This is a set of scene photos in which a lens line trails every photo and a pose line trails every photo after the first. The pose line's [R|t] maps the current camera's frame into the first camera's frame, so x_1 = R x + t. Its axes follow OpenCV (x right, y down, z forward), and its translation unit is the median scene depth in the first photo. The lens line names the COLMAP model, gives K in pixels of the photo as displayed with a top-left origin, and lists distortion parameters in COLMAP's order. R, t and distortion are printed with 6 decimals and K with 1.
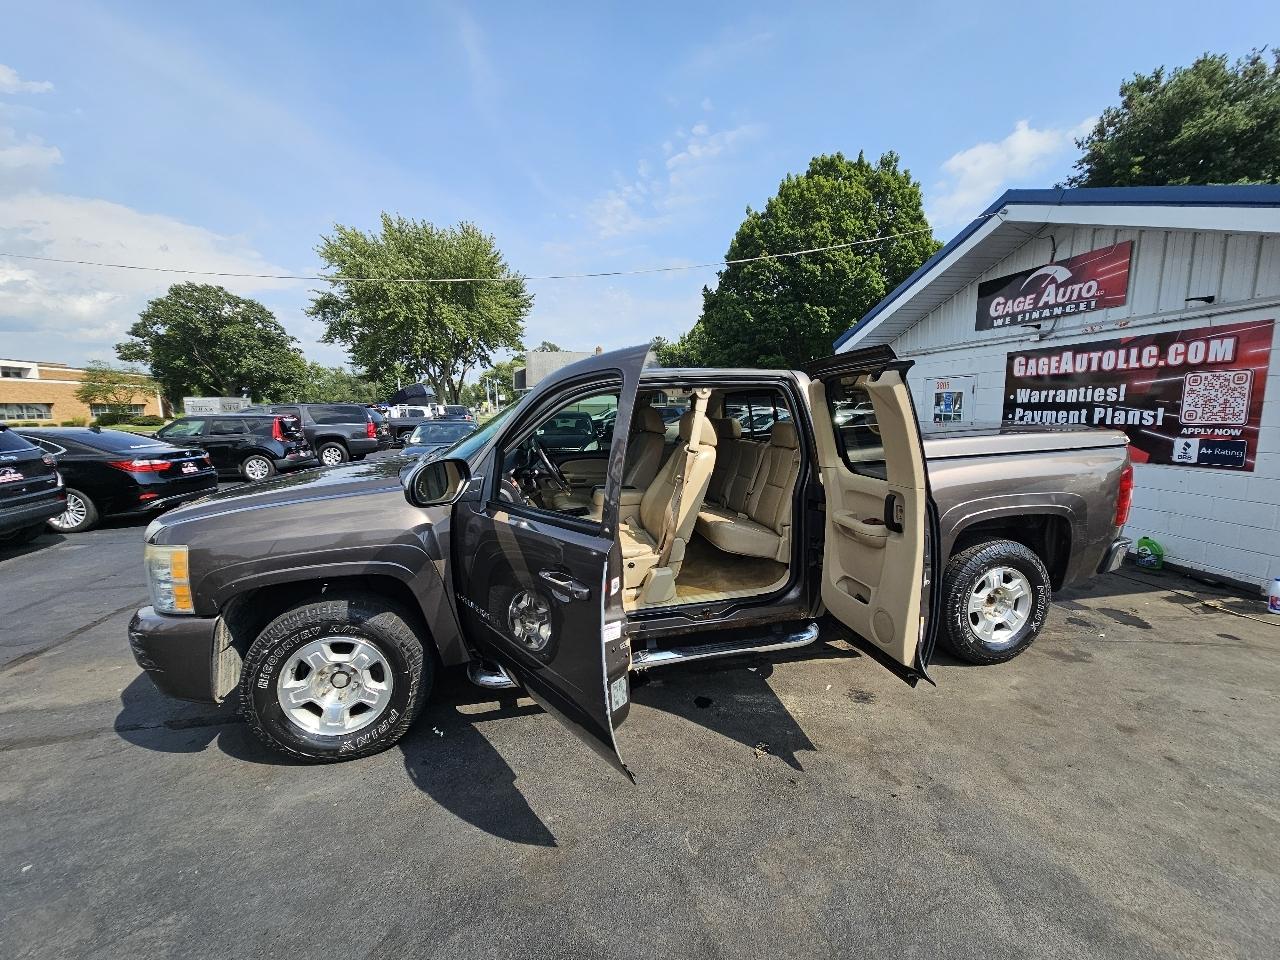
lens RADIAL K [[519.1, 0, 642.3], [0, 519.1, 481.4], [0, 0, 1]] dist [0.001039, -0.001226]
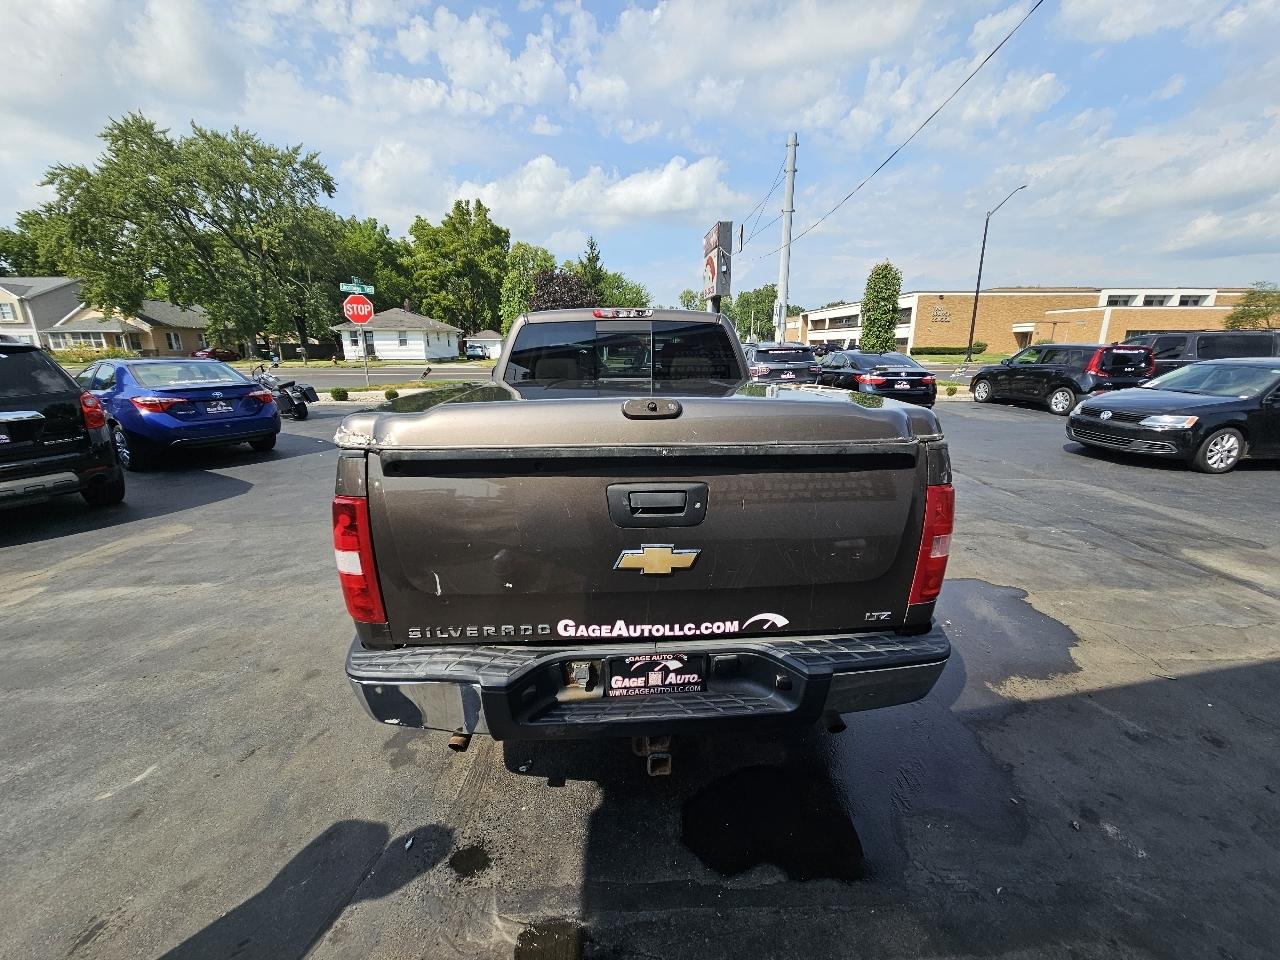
lens RADIAL K [[519.1, 0, 640.3], [0, 519.1, 480.3], [0, 0, 1]] dist [0.001039, -0.001226]
pose [[-0.154633, 0.266080, -0.951467, 0.671160], [-0.136622, 0.948039, 0.287325, -0.104588], [0.978480, 0.174421, -0.110246, 0.661953]]
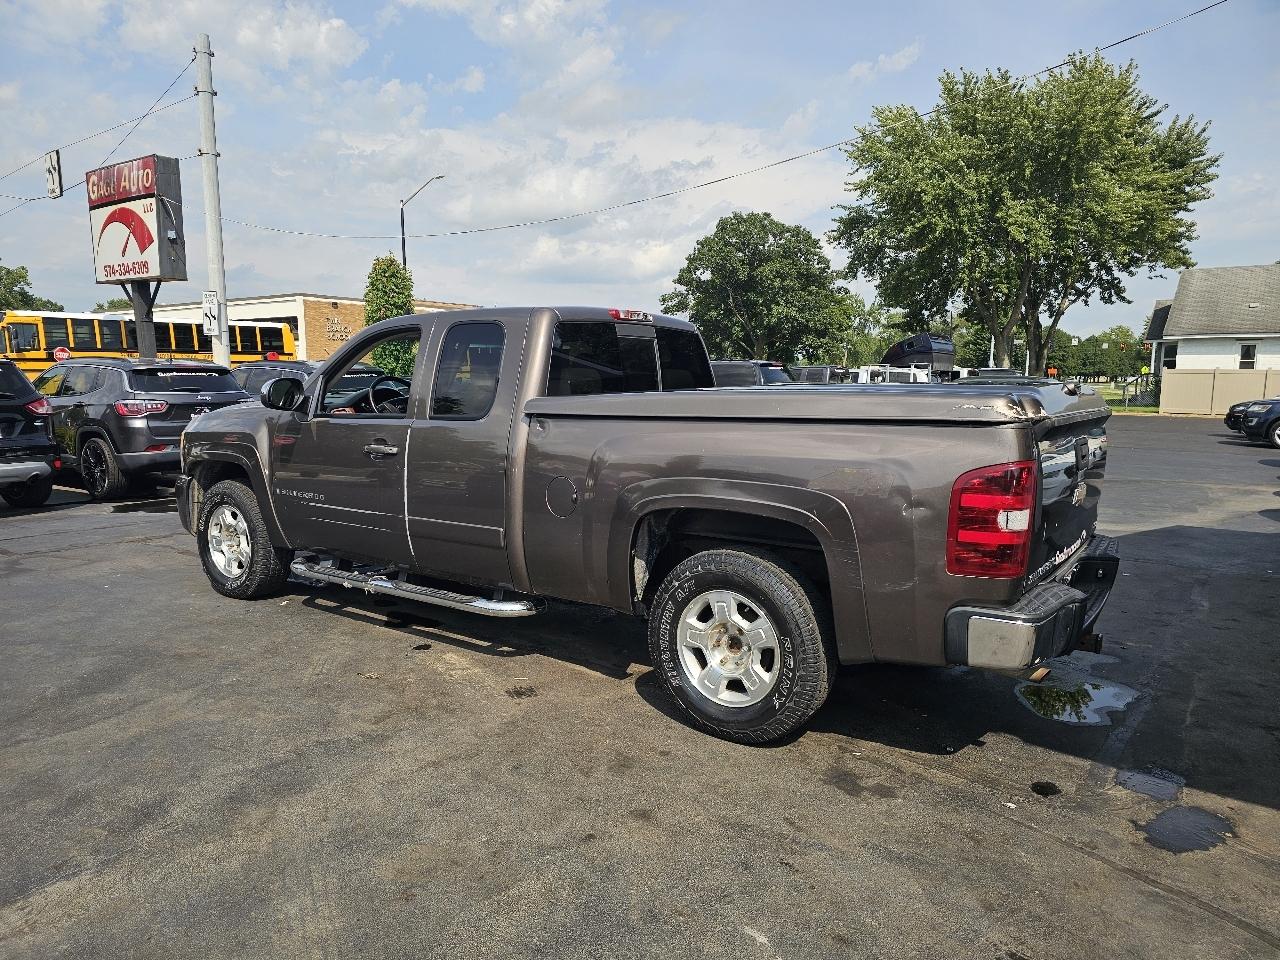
lens RADIAL K [[855.0, 0, 629.1], [0, 855.0, 487.4], [0, 0, 1]] dist [0.053485, -0.044666]
pose [[0.658470, 0.118504, -0.743218, 0.676114], [-0.126526, 0.990901, 0.045898, 0.000122], [0.741895, 0.063814, 0.667473, 0.080669]]
